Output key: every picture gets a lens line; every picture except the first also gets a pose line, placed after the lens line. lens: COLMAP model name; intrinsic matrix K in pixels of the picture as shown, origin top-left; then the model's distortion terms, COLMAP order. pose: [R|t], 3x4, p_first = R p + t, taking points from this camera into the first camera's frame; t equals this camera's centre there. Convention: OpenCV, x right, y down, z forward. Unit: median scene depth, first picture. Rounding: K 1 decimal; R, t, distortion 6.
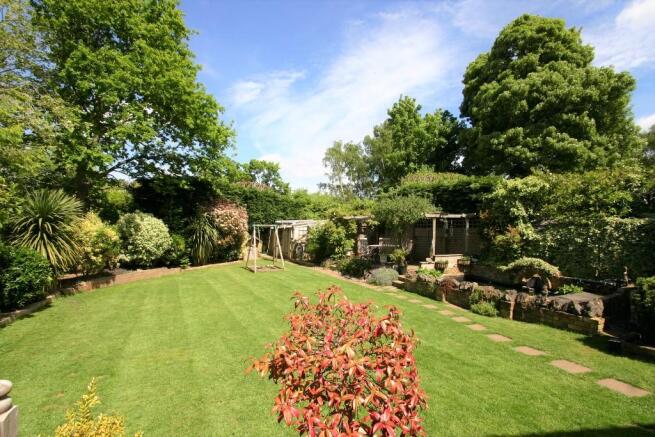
lens RADIAL K [[299.5, 0, 329.4], [0, 299.5, 221.1], [0, 0, 1]] dist [-0.003039, -0.004480]
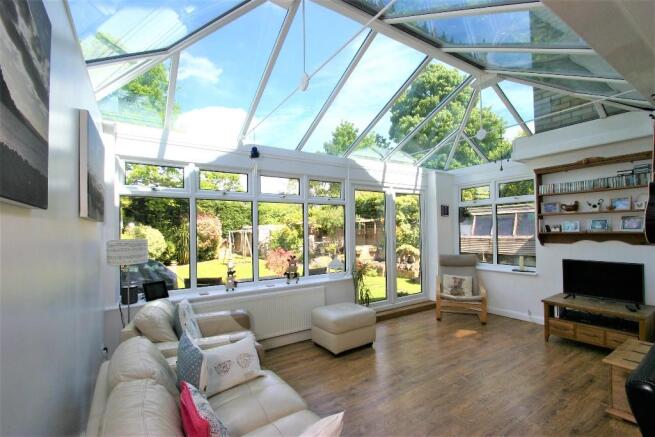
lens RADIAL K [[299.5, 0, 326.9], [0, 299.5, 222.1], [0, 0, 1]] dist [-0.003039, -0.004480]
pose [[0.991724, -0.035311, 0.123440, 0.018215], [0.035327, 0.999374, 0.002055, -0.015003], [-0.123435, 0.002323, 0.992350, -0.387850]]
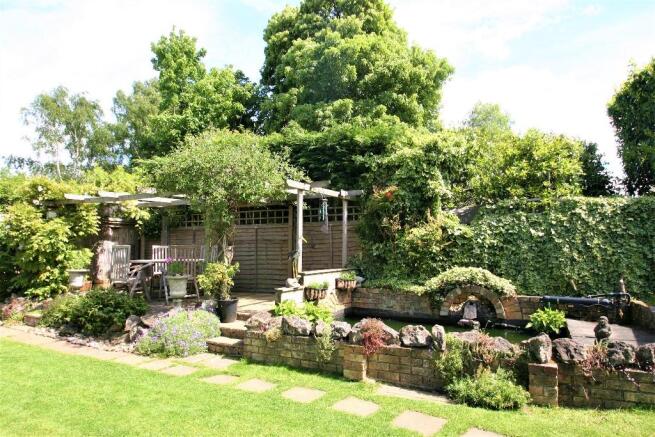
lens RADIAL K [[390.2, 0, 318.4], [0, 390.2, 227.7], [0, 0, 1]] dist [-0.032688, -0.001997]
pose [[0.797381, 0.027366, 0.602855, 0.006412], [-0.009731, 0.999424, -0.032497, 0.047365], [-0.603398, 0.020046, 0.797189, 0.367820]]
